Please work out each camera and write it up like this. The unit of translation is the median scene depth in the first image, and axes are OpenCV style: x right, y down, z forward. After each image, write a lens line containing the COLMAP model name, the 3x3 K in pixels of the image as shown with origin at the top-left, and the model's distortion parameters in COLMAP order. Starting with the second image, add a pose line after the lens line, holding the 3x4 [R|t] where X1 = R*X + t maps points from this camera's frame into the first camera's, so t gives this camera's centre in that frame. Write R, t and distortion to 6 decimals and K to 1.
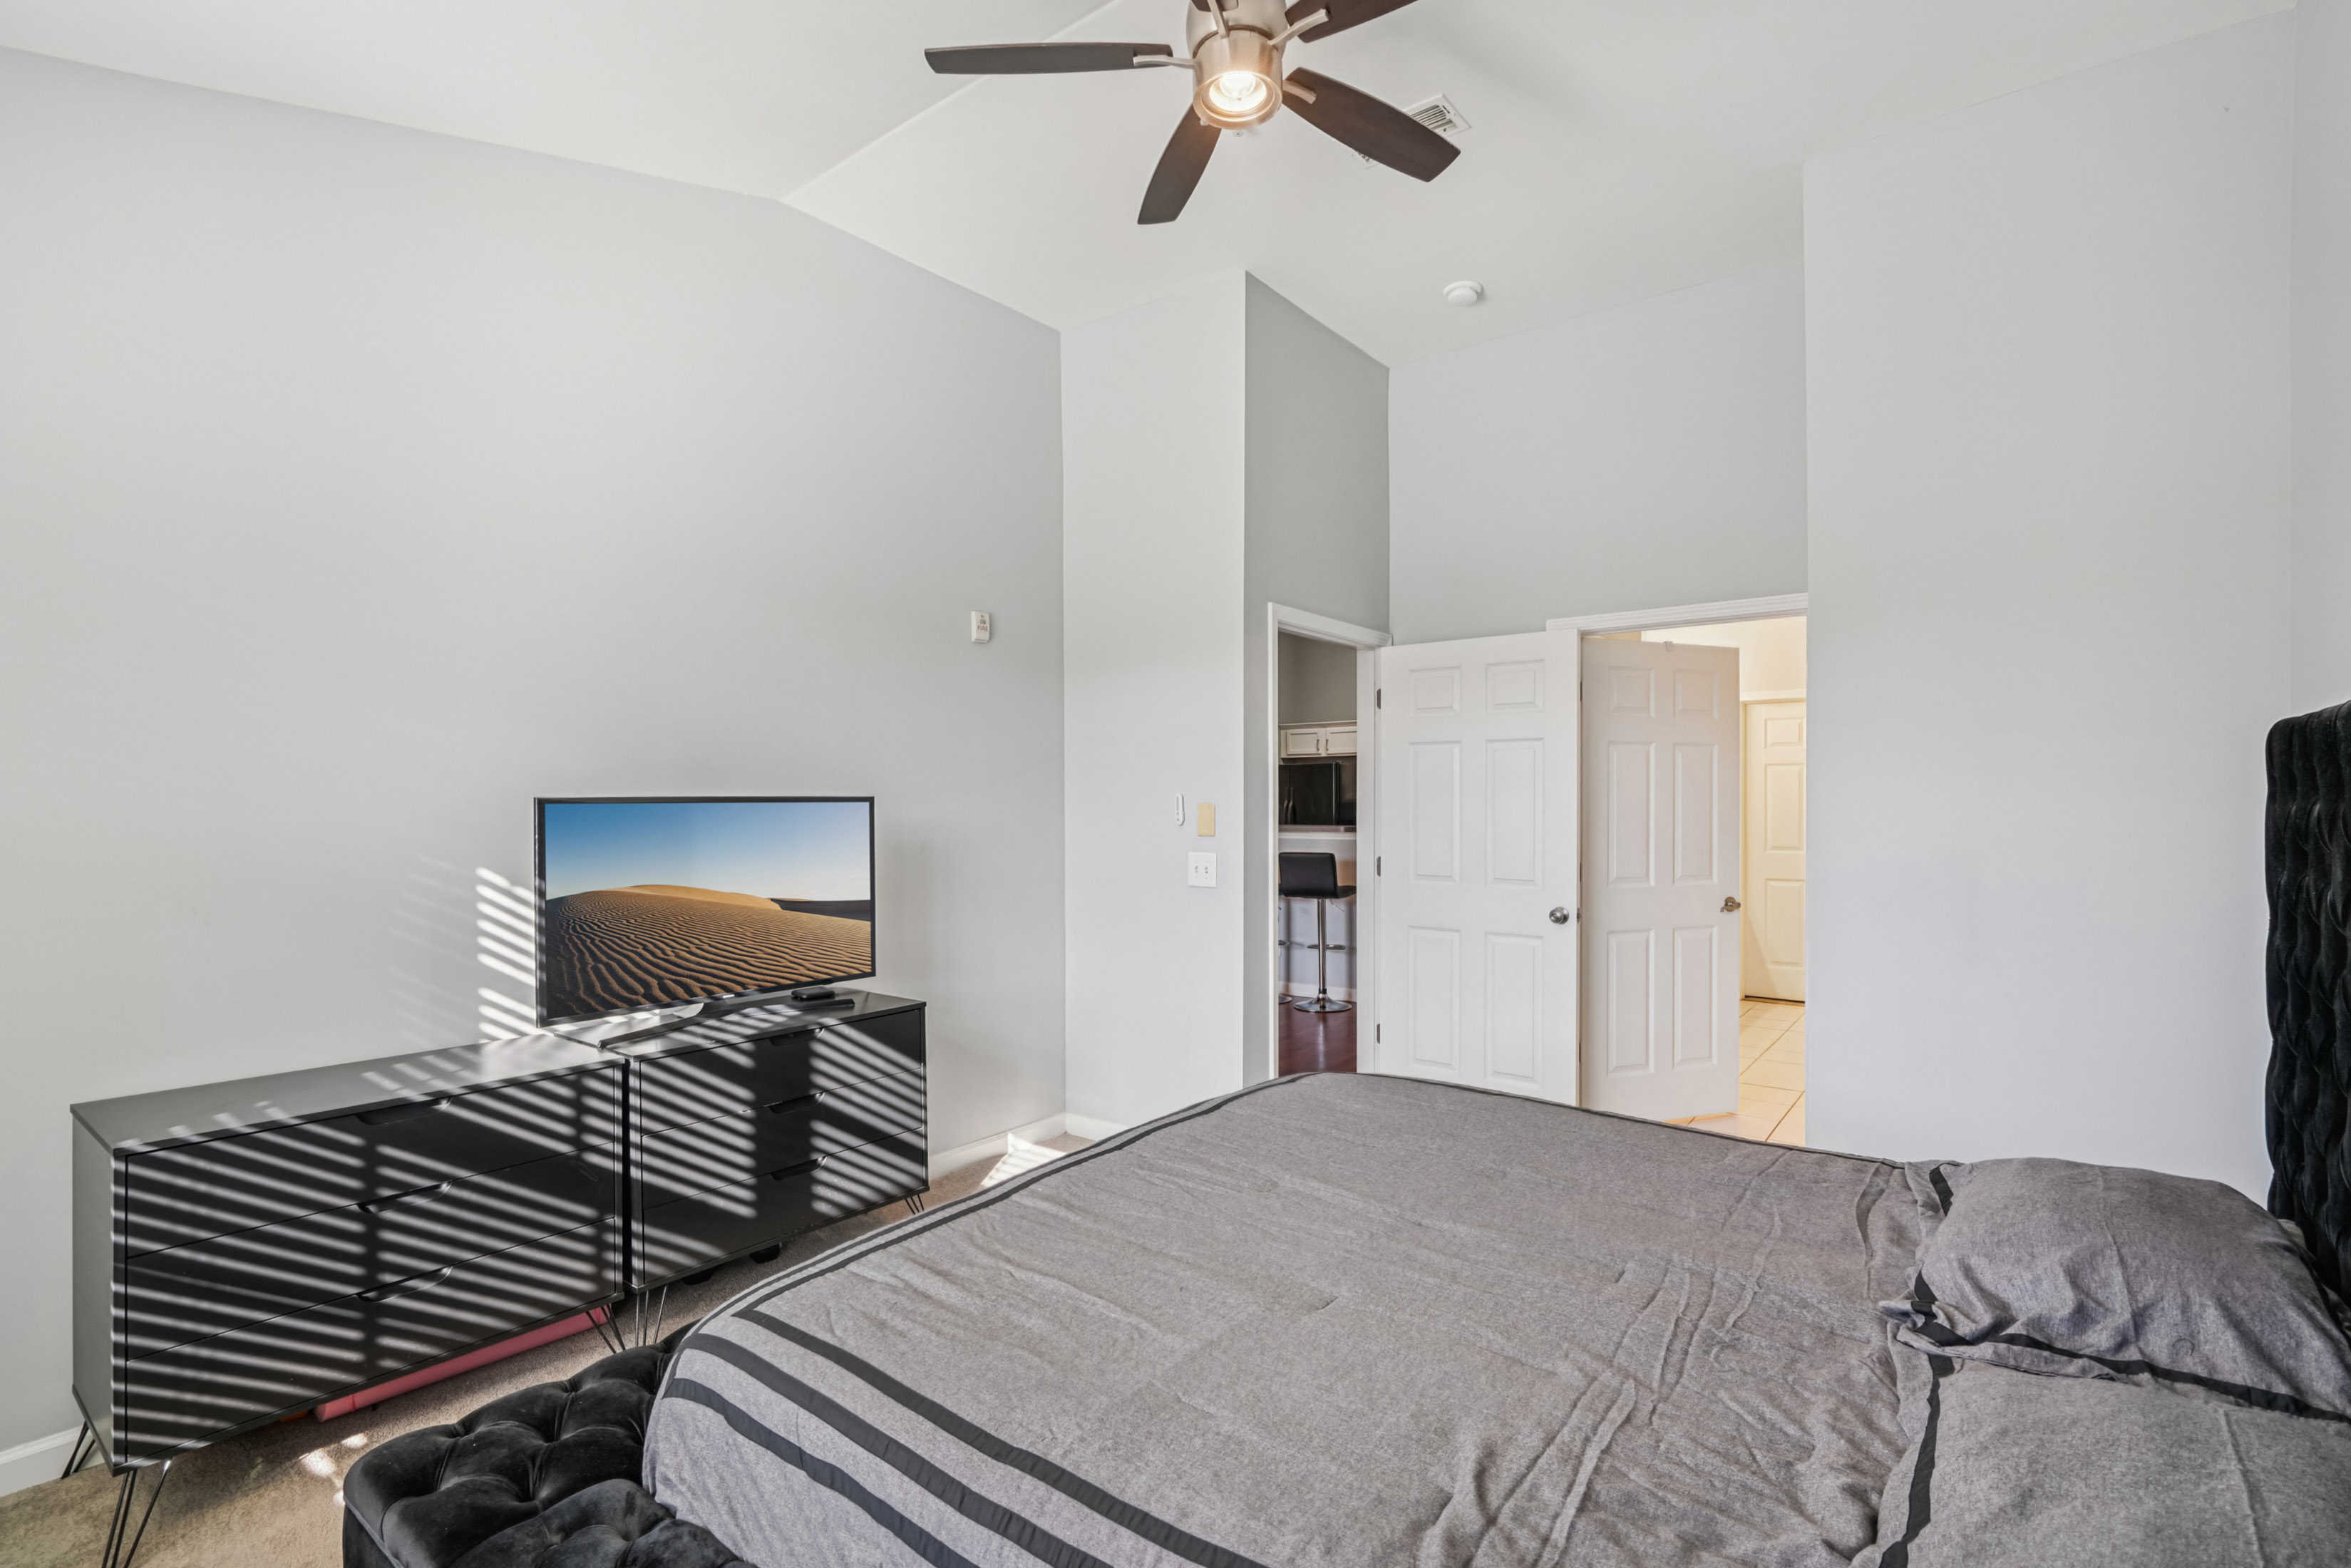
lens RADIAL K [[1081.8, 0, 1177.0], [0, 1081.8, 815.2], [0, 0, 1]] dist [-0.001968, 0.000223]
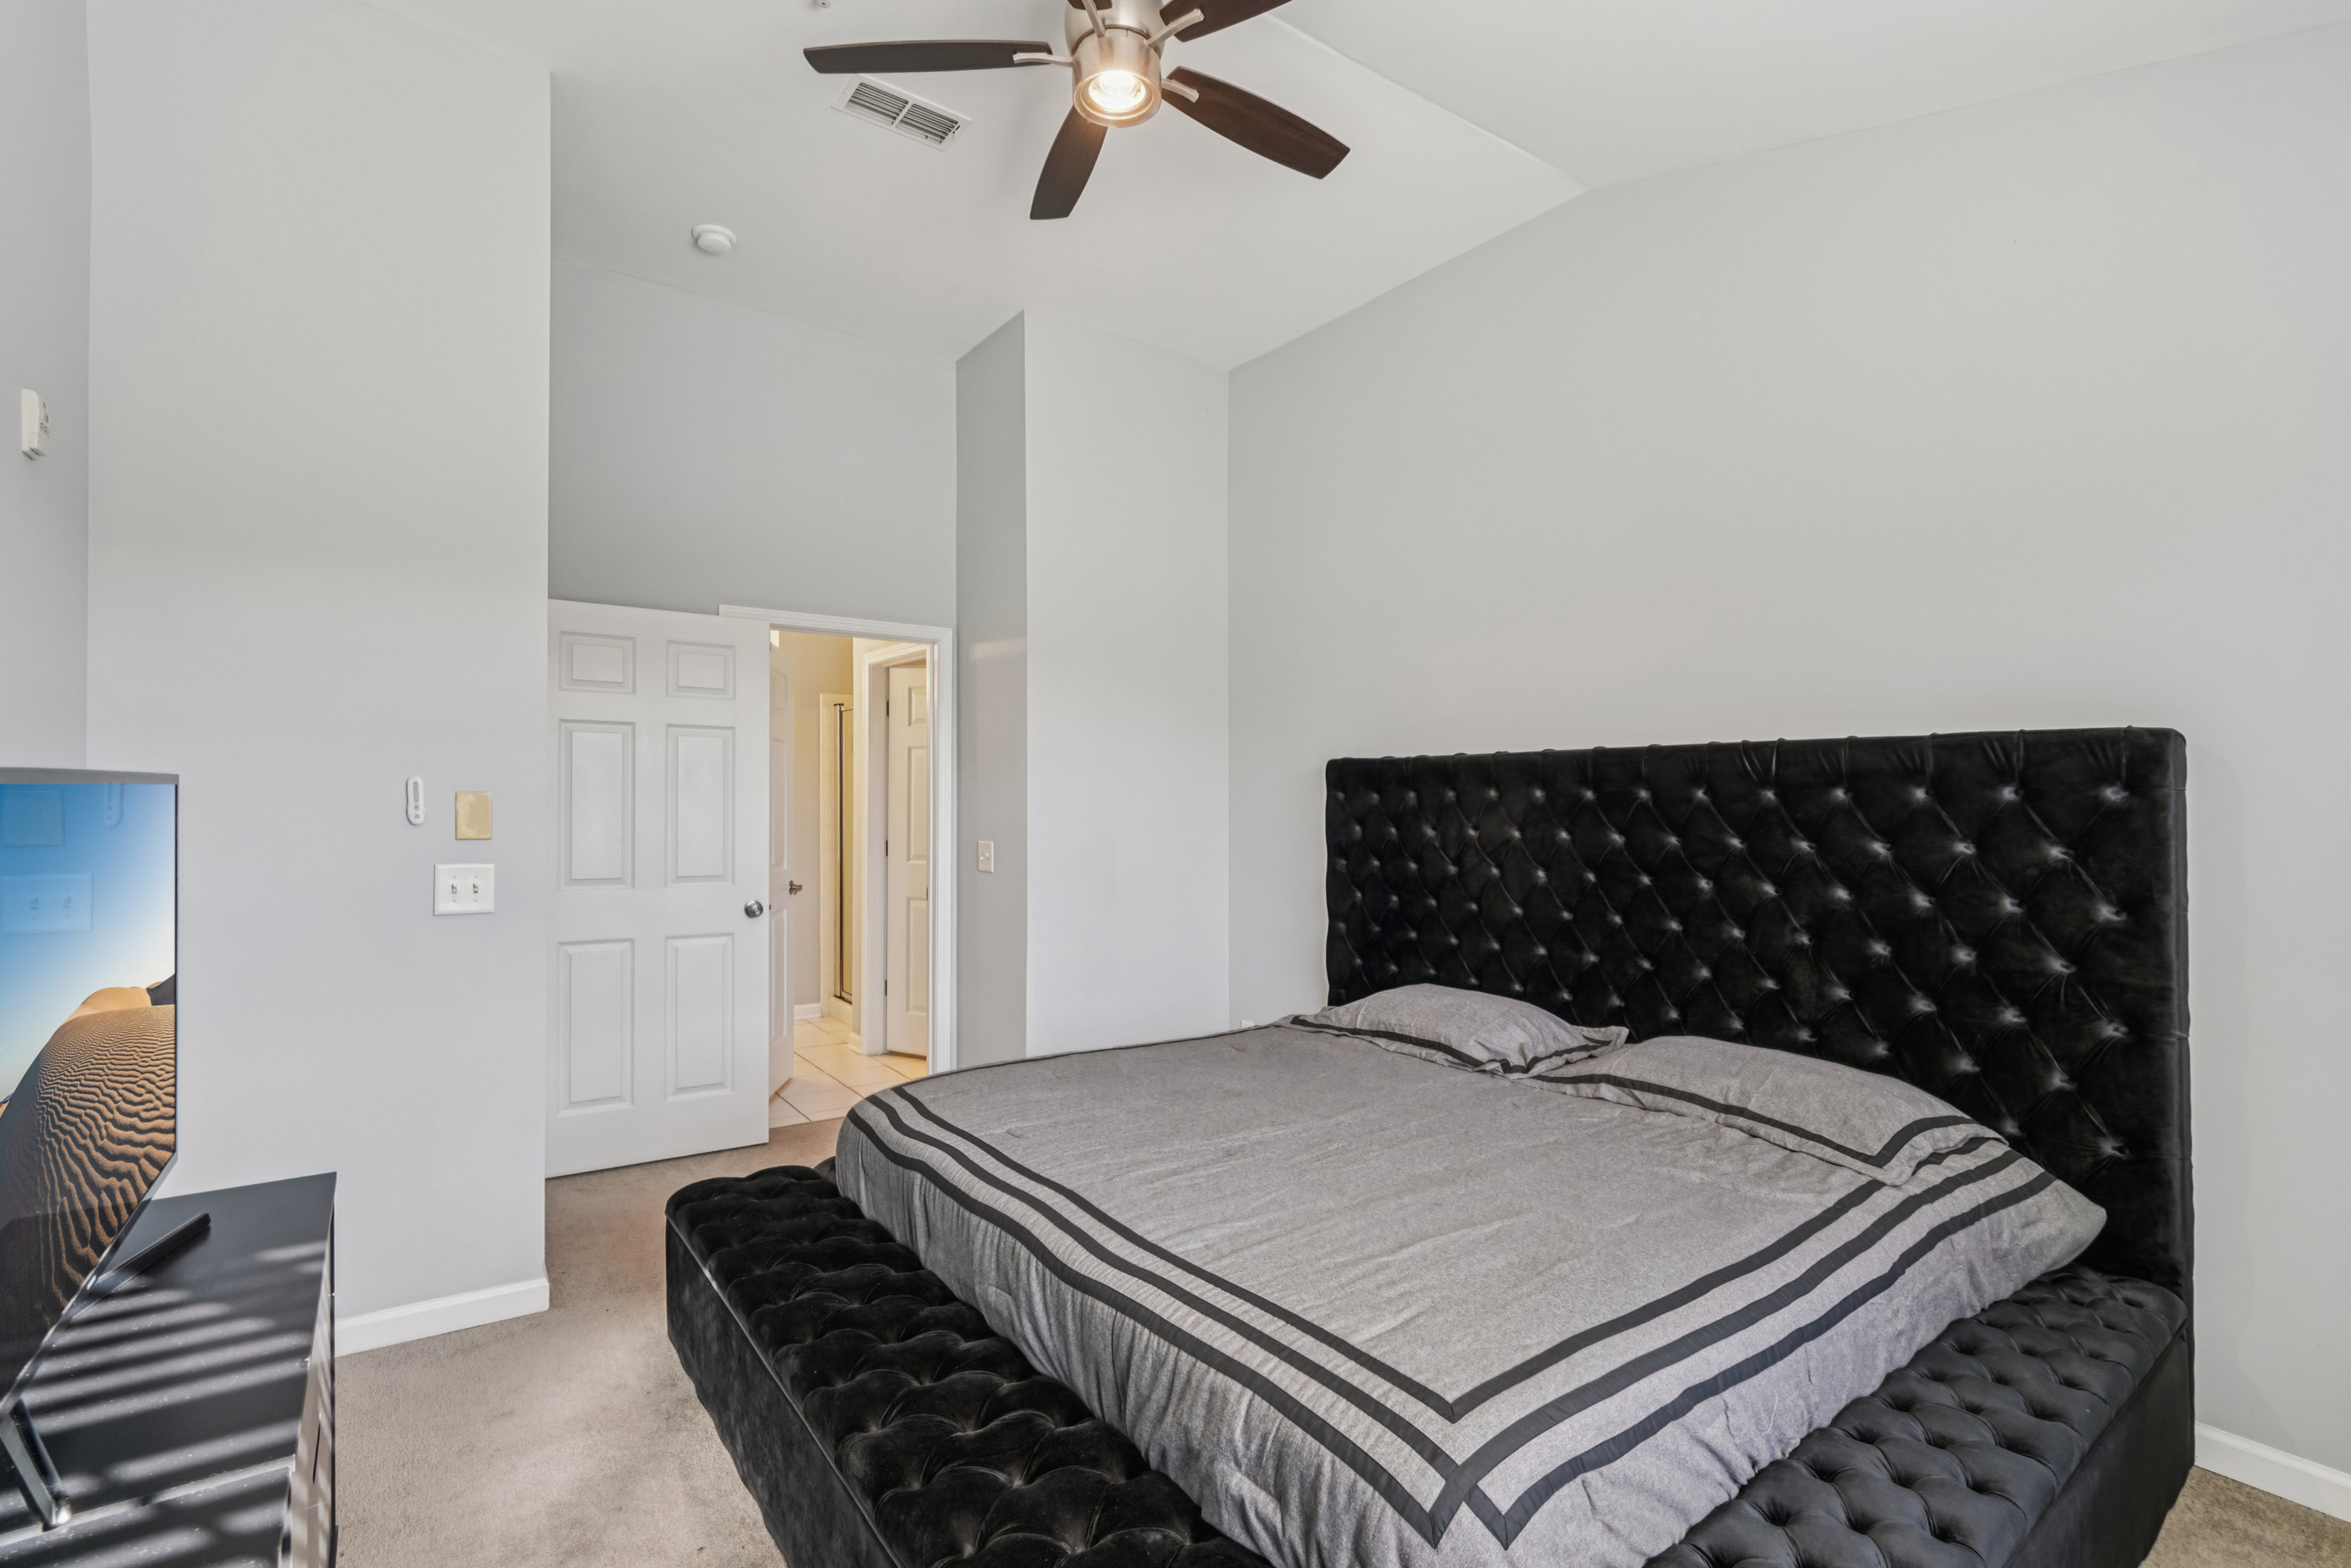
lens RADIAL K [[1070.1, 0, 1161.8], [0, 1070.1, 781.8], [0, 0, 1]] dist [-0.003153, 0.001929]
pose [[0.288618, 0.017060, 0.957292, -0.842489], [0.003366, 0.999817, -0.018832, -0.005770], [-0.957438, 0.008657, 0.288508, 0.650442]]
